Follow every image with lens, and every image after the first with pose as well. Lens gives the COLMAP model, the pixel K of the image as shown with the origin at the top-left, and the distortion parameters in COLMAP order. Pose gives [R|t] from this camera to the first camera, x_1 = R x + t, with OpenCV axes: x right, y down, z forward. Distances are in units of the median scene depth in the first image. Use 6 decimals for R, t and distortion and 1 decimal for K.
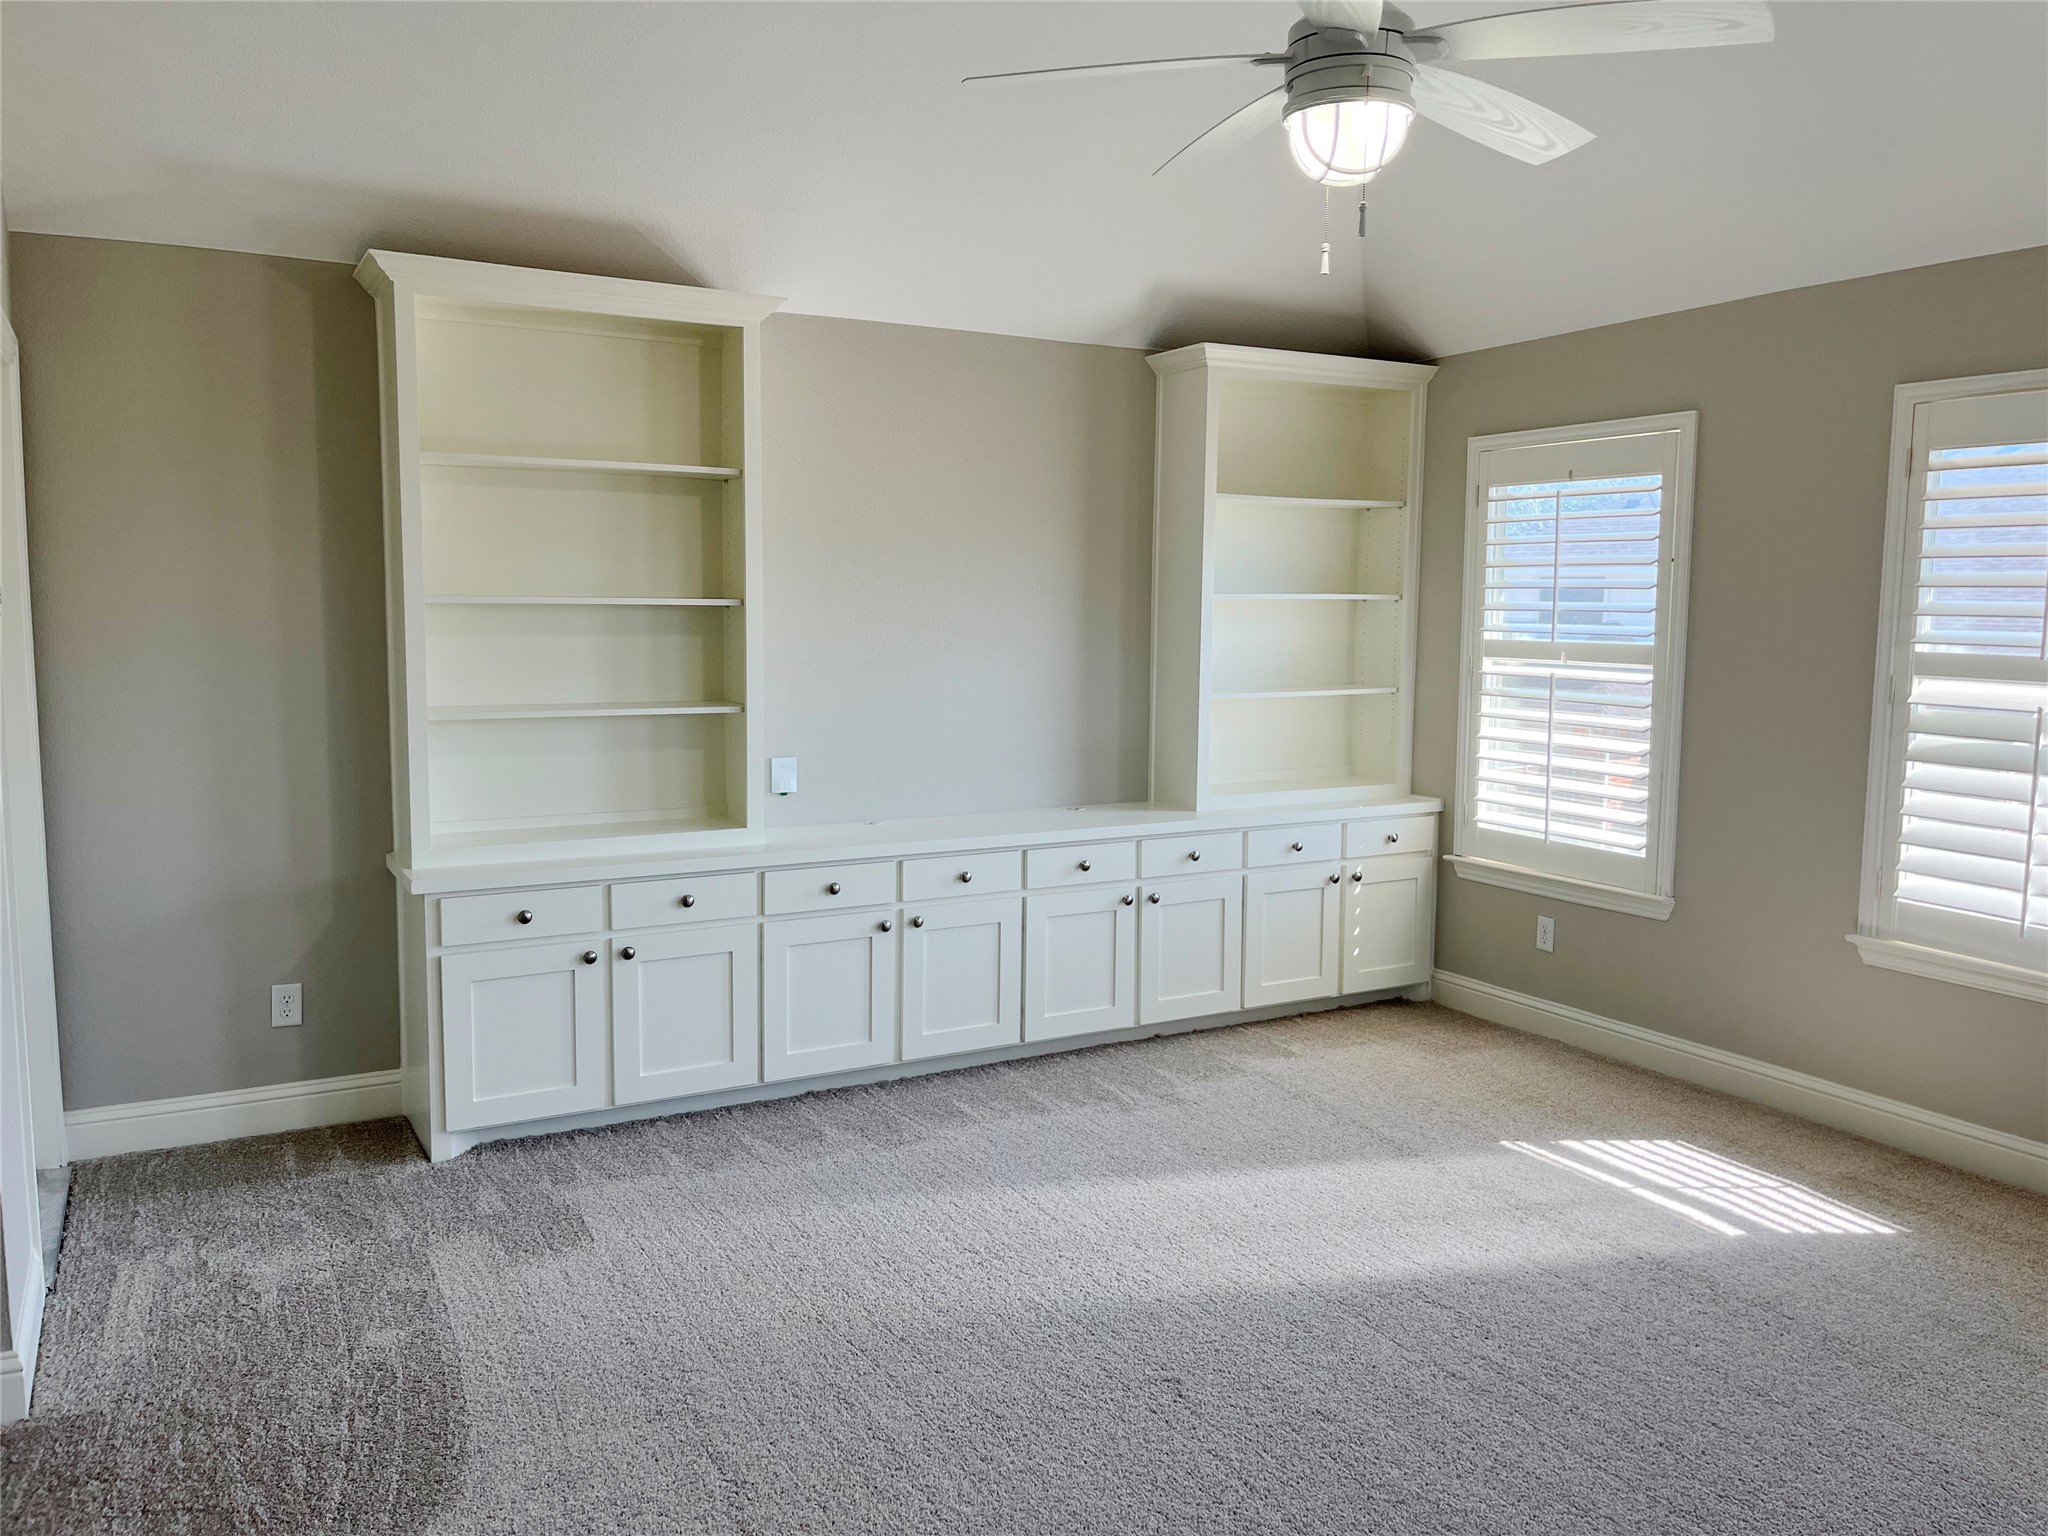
lens RADIAL K [[1568.9, 0, 1030.6], [0, 1568.9, 757.7], [0, 0, 1]] dist [0.037679, -0.001975]
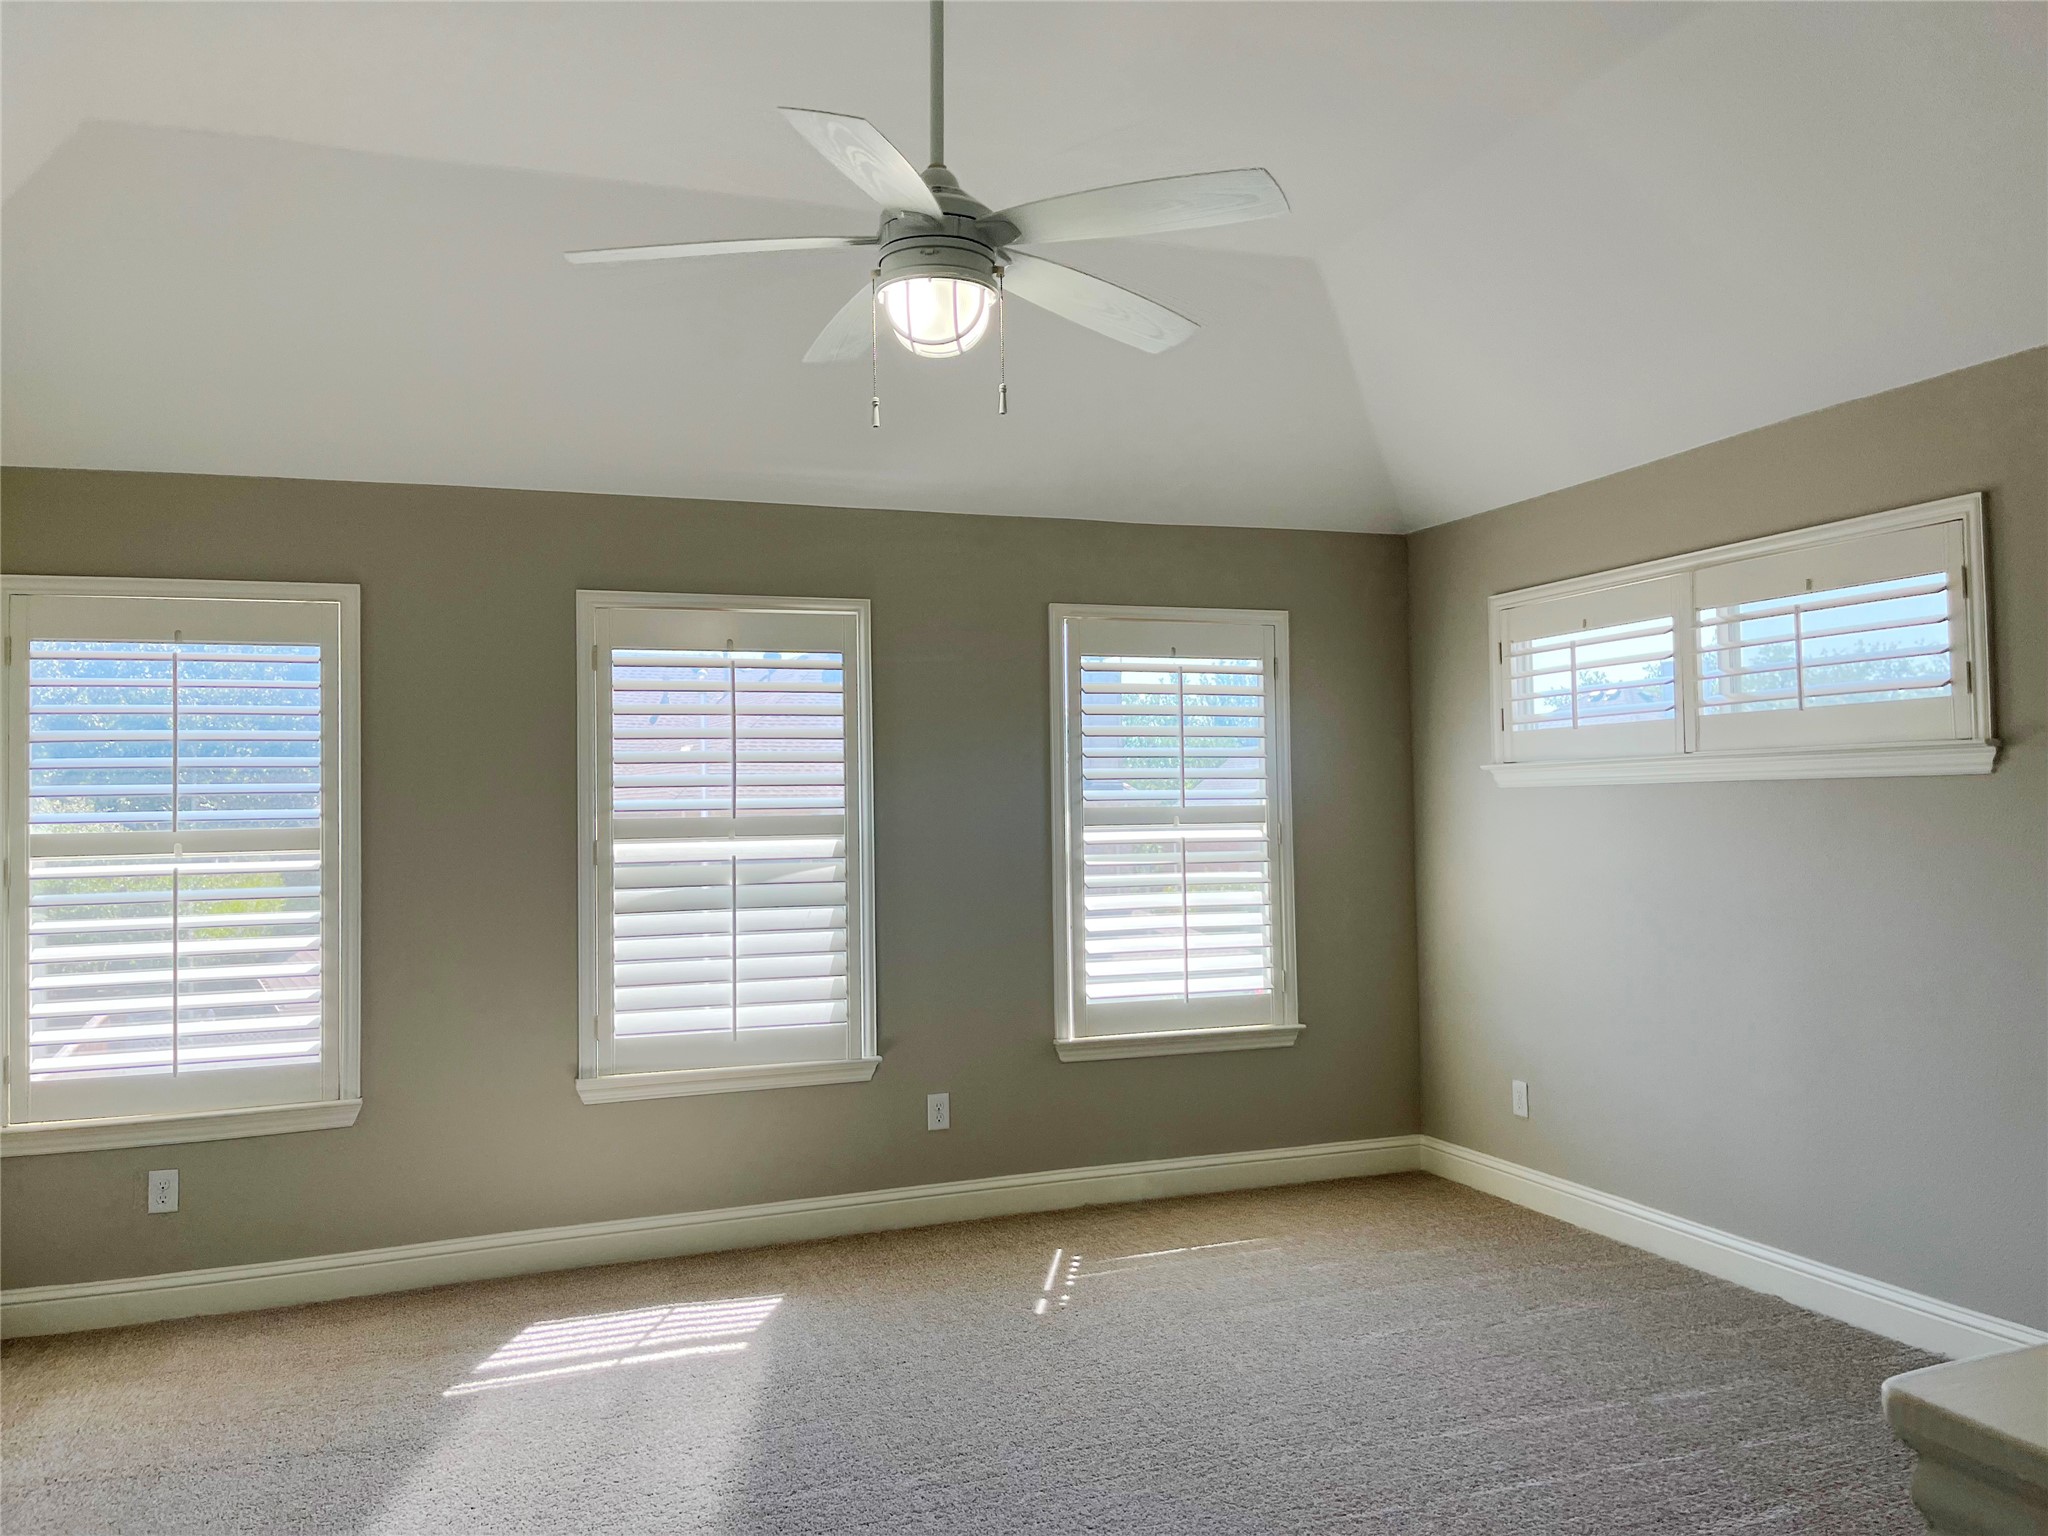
lens RADIAL K [[1568.9, 0, 1030.6], [0, 1568.9, 757.7], [0, 0, 1]] dist [0.037679, -0.001975]
pose [[0.156477, 0.016728, 0.987540, -0.529317], [0.123340, 0.991699, -0.036342, -0.032053], [-0.979950, 0.127490, 0.153115, 0.520321]]
